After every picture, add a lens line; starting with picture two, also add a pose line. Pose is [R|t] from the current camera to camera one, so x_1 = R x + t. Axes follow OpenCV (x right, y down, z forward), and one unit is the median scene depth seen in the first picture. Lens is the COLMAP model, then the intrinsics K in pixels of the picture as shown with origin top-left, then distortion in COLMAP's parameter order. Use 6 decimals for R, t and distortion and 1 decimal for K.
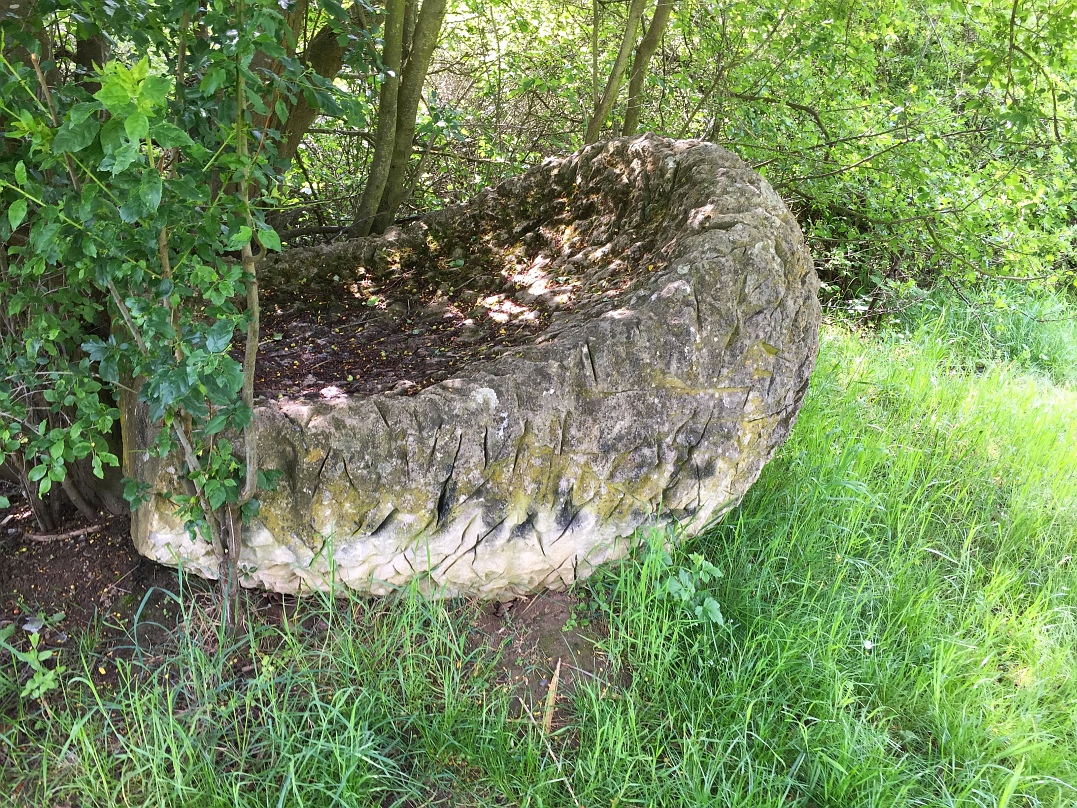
lens RADIAL K [[936.3, 0, 544.5], [0, 936.3, 402.0], [0, 0, 1]] dist [0.056722, -0.022194]
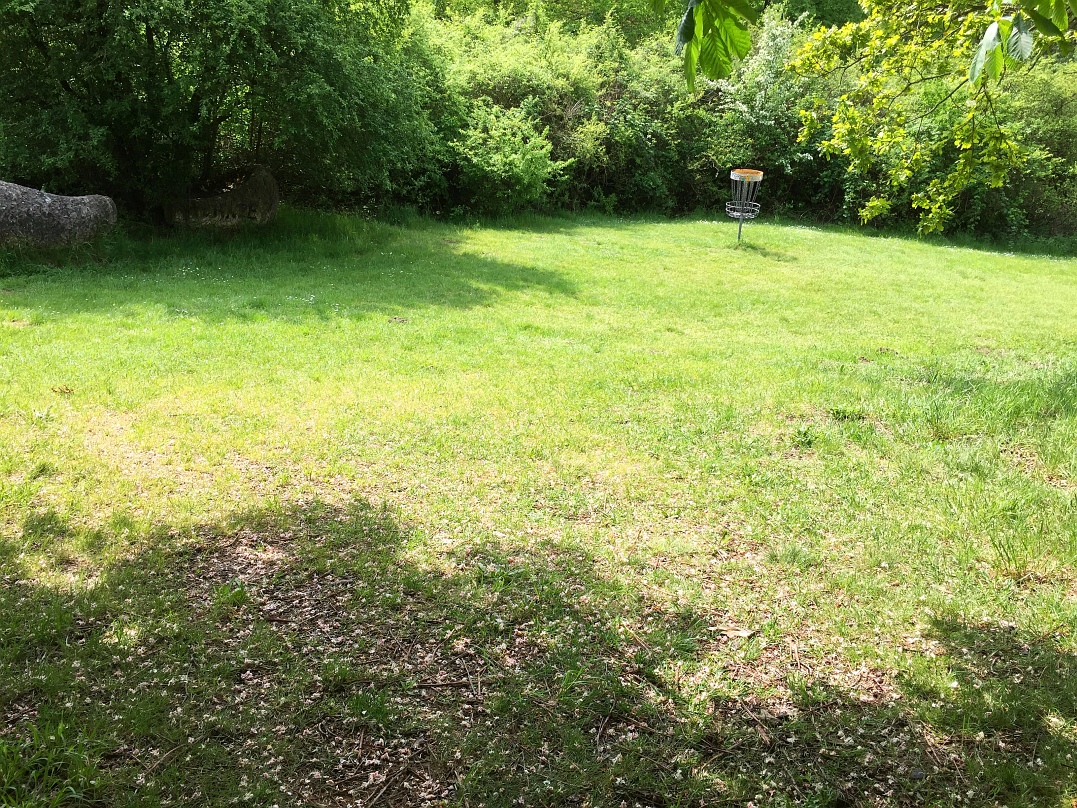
lens RADIAL K [[936.3, 0, 535.4], [0, 936.3, 406.0], [0, 0, 1]] dist [0.056722, -0.022194]
pose [[0.990157, -0.049872, 0.130774, 1.307553], [0.049914, 0.998749, 0.002959, 1.683330], [-0.130758, 0.003598, 0.991408, -6.544811]]
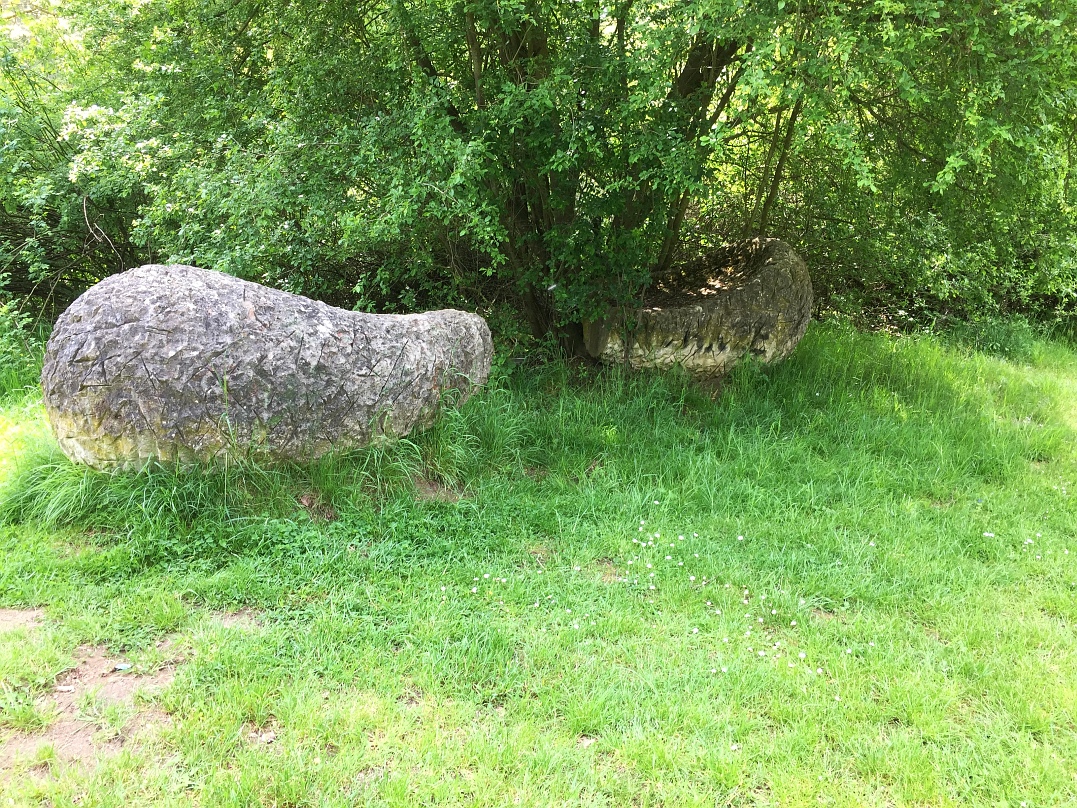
lens RADIAL K [[936.3, 0, 541.0], [0, 936.3, 407.5], [0, 0, 1]] dist [0.056722, -0.022194]
pose [[0.972003, 0.039439, -0.231635, 0.184505], [-0.058358, 0.995444, -0.075401, 0.634562], [0.227606, 0.086808, 0.969876, -2.442371]]
